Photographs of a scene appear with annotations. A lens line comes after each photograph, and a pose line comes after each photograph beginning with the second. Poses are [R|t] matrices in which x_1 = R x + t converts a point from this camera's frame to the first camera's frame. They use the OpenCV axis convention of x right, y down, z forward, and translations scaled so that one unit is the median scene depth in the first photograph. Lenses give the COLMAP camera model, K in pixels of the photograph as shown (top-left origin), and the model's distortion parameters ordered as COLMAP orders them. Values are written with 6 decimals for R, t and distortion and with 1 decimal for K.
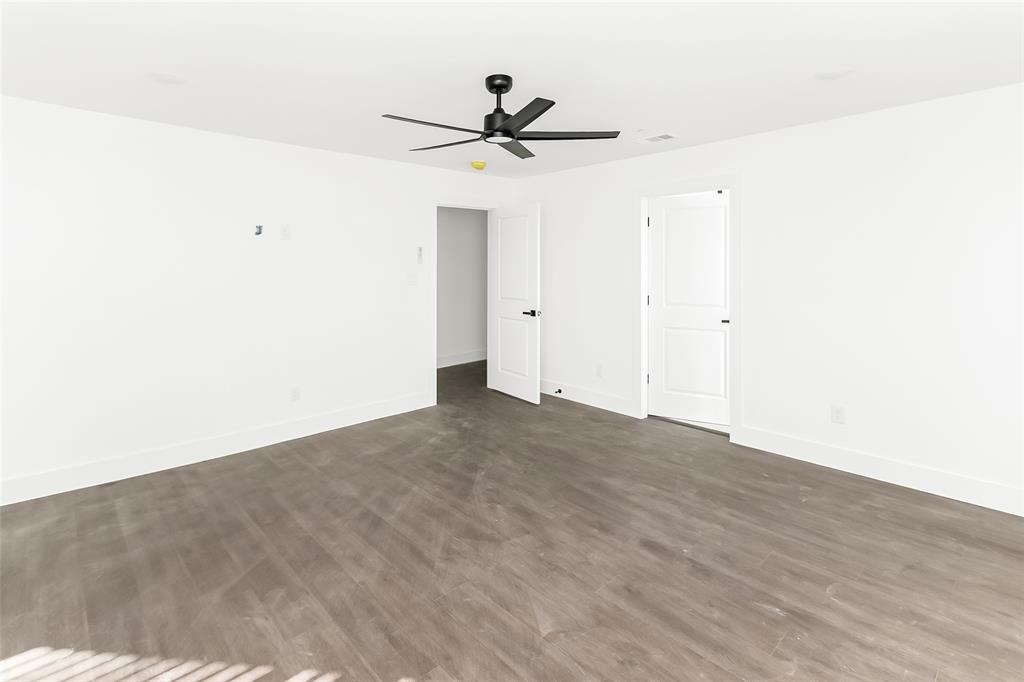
lens RADIAL K [[471.8, 0, 513.2], [0, 471.8, 318.8], [0, 0, 1]] dist [0.009580, -0.000247]
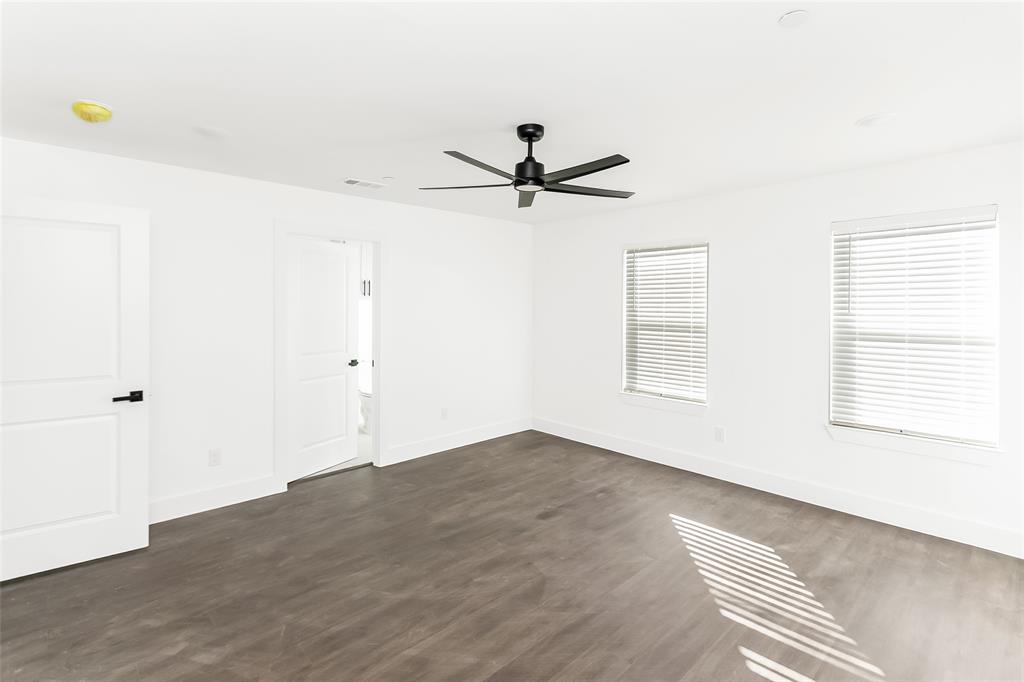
lens RADIAL K [[482.7, 0, 512.0], [0, 482.7, 341.0], [0, 0, 1]] dist [-0.000153, -0.000076]
pose [[0.027813, -0.071784, 0.997032, -0.992529], [0.121675, 0.990245, 0.067901, -0.117467], [-0.992180, 0.119425, 0.036276, 0.920448]]
